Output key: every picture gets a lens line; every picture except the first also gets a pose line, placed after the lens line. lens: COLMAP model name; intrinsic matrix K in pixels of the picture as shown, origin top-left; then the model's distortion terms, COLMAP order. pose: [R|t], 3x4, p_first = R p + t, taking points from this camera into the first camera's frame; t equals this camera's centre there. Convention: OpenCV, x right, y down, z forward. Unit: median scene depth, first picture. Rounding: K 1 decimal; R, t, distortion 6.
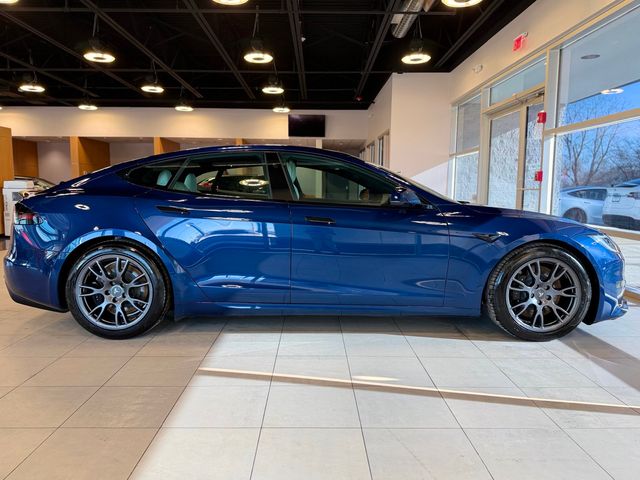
lens RADIAL K [[476.6, 0, 319.4], [0, 476.6, 243.7], [0, 0, 1]] dist [0.011149, -0.010582]
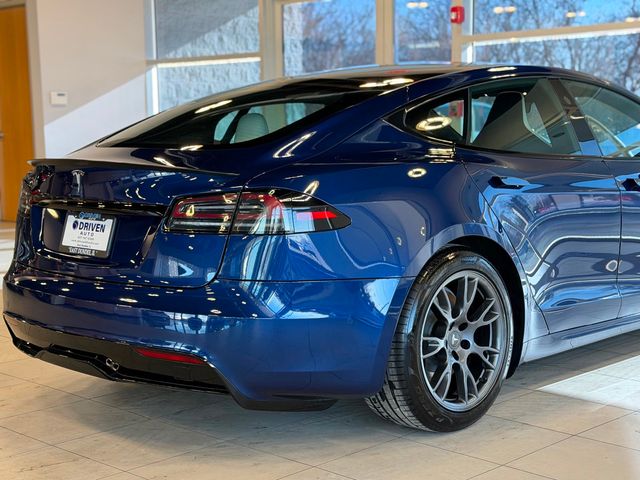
lens RADIAL K [[1080.8, 0, 319.1], [0, 1080.8, 240.1], [0, 0, 1]] dist [0.017436, 0.000000]
pose [[0.718762, -0.092135, 0.689125, -1.323103], [0.098231, 0.994695, 0.030533, -0.061178], [-0.688282, 0.045748, 0.723999, 0.216995]]
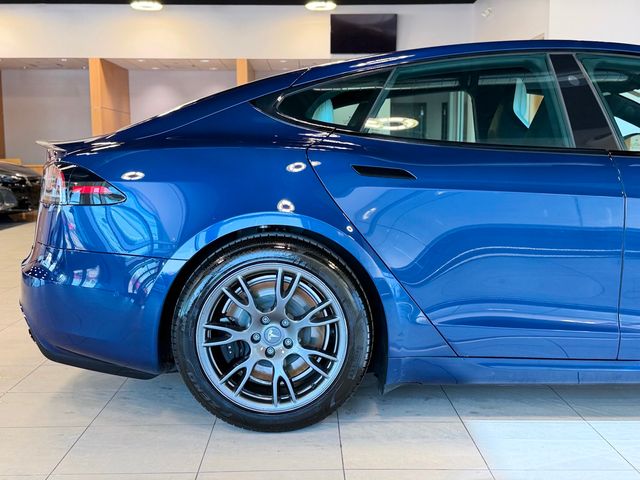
lens RADIAL K [[839.4, 0, 296.8], [0, 839.4, 246.4], [0, 0, 1]] dist [0.060422, 0.000000]
pose [[0.999866, -0.007655, -0.014449, -0.375905], [0.007556, 0.999947, -0.006924, 0.011852], [0.014501, 0.006814, 0.999872, 0.114378]]
